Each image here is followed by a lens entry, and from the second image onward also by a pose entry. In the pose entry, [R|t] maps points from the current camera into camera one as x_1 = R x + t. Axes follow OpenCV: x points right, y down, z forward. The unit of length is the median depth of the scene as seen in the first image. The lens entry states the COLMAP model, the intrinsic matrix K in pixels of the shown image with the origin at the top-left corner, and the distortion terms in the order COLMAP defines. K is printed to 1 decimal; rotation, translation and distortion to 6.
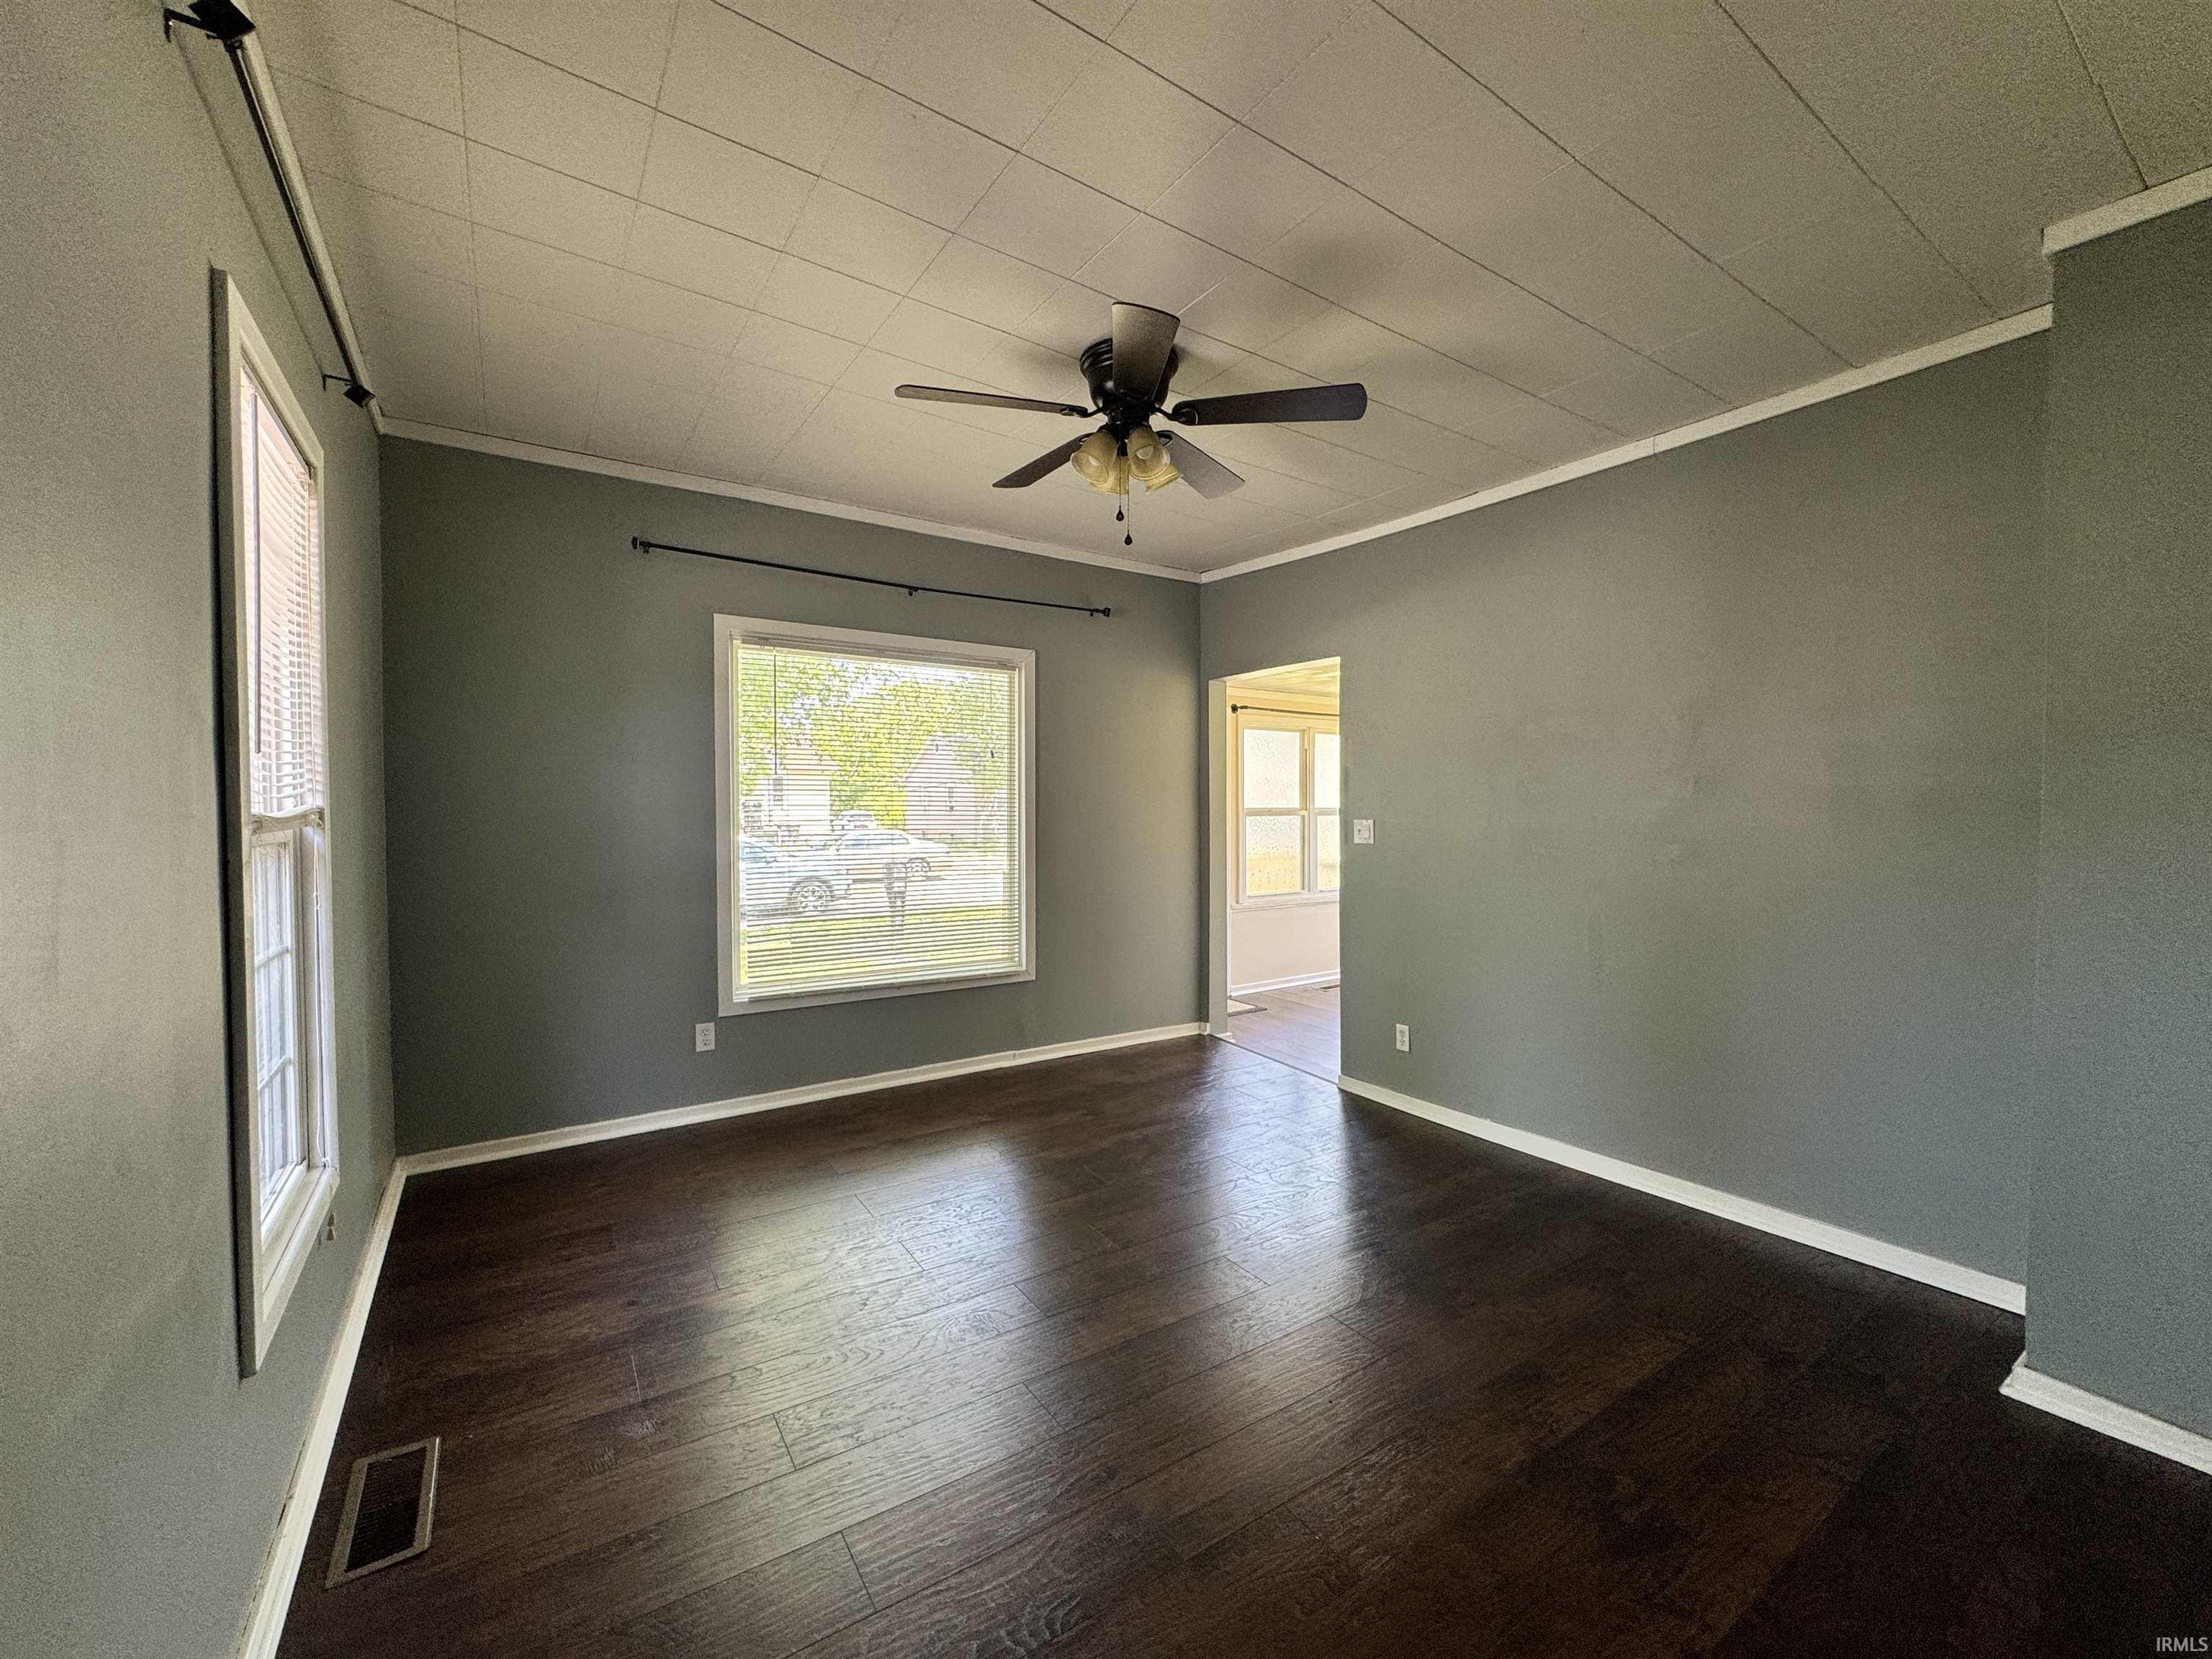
lens RADIAL K [[891.3, 0, 1109.7], [0, 891.3, 835.7], [0, 0, 1]] dist [0.000721, 0.000194]
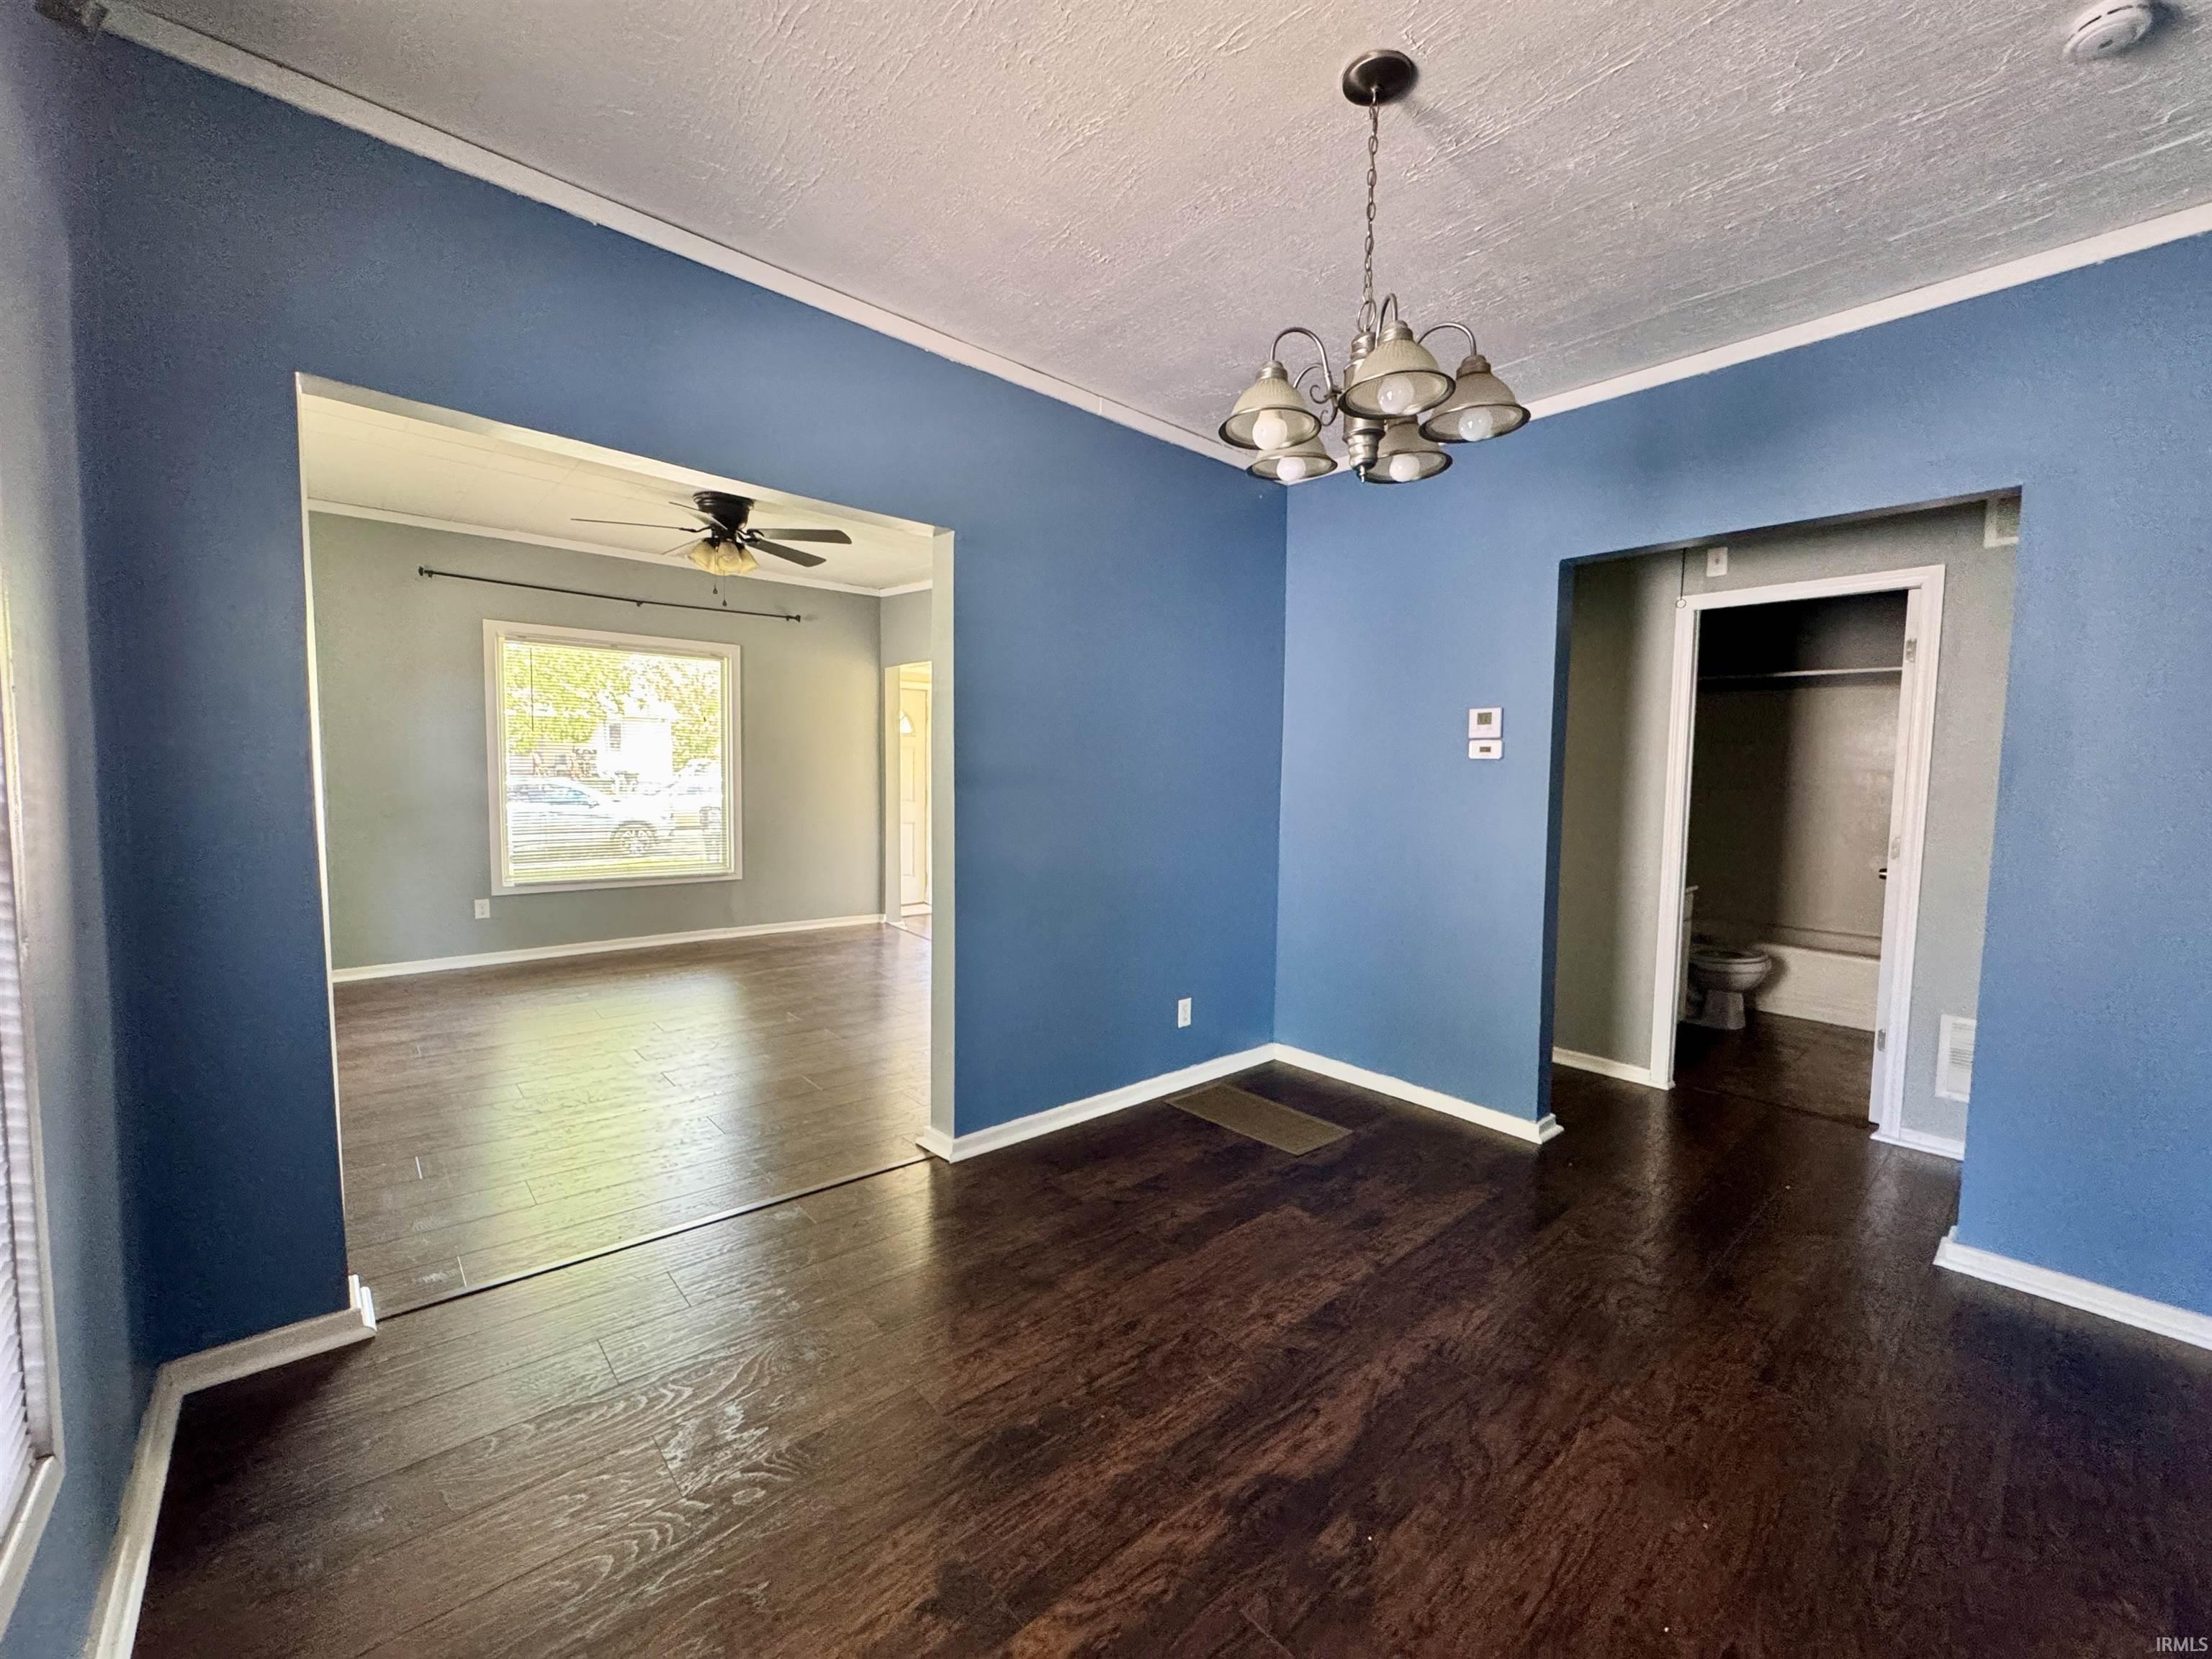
lens RADIAL K [[891.3, 0, 1105.5], [0, 891.3, 831.1], [0, 0, 1]] dist [0.000721, 0.000194]
pose [[0.991137, 0.008344, 0.132580, 0.297071], [-0.014400, 0.998893, 0.044787, 0.013148], [-0.132059, -0.046299, 0.990160, -0.471704]]
